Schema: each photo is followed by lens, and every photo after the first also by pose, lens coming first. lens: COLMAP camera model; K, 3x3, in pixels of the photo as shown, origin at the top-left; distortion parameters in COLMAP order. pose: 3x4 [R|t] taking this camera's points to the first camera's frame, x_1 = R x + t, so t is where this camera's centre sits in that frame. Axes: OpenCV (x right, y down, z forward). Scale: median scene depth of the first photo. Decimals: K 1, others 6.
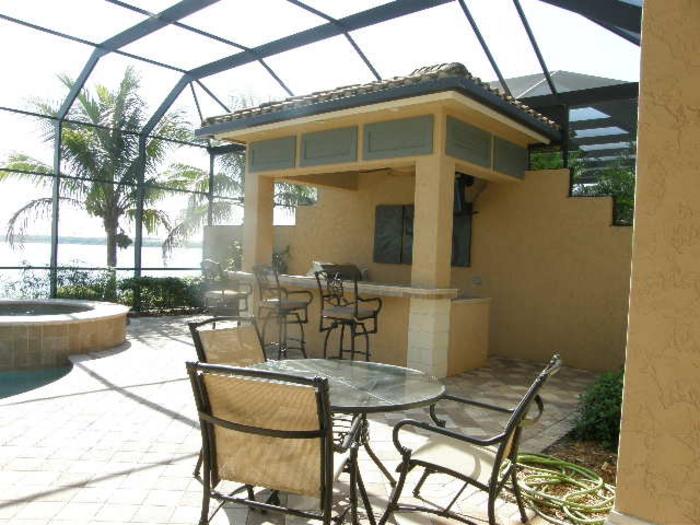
lens RADIAL K [[551.4, 0, 350.0], [0, 551.4, 262.5], [0, 0, 1]] dist [0.004932, 0.002760]
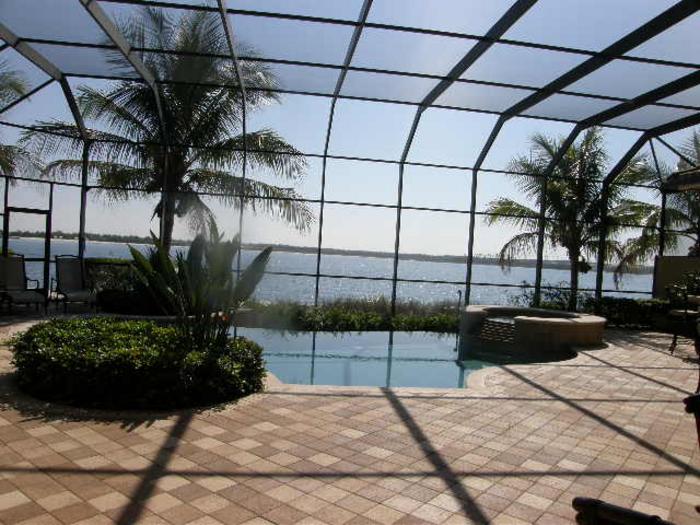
lens RADIAL K [[568.4, 0, 350.0], [0, 568.4, 262.5], [0, 0, 1]] dist [-0.065286, 0.001038]
pose [[0.750365, 0.019523, -0.660735, 0.027256], [-0.042405, 0.998927, -0.018641, -0.003474], [0.659662, 0.042006, 0.750388, -0.296536]]
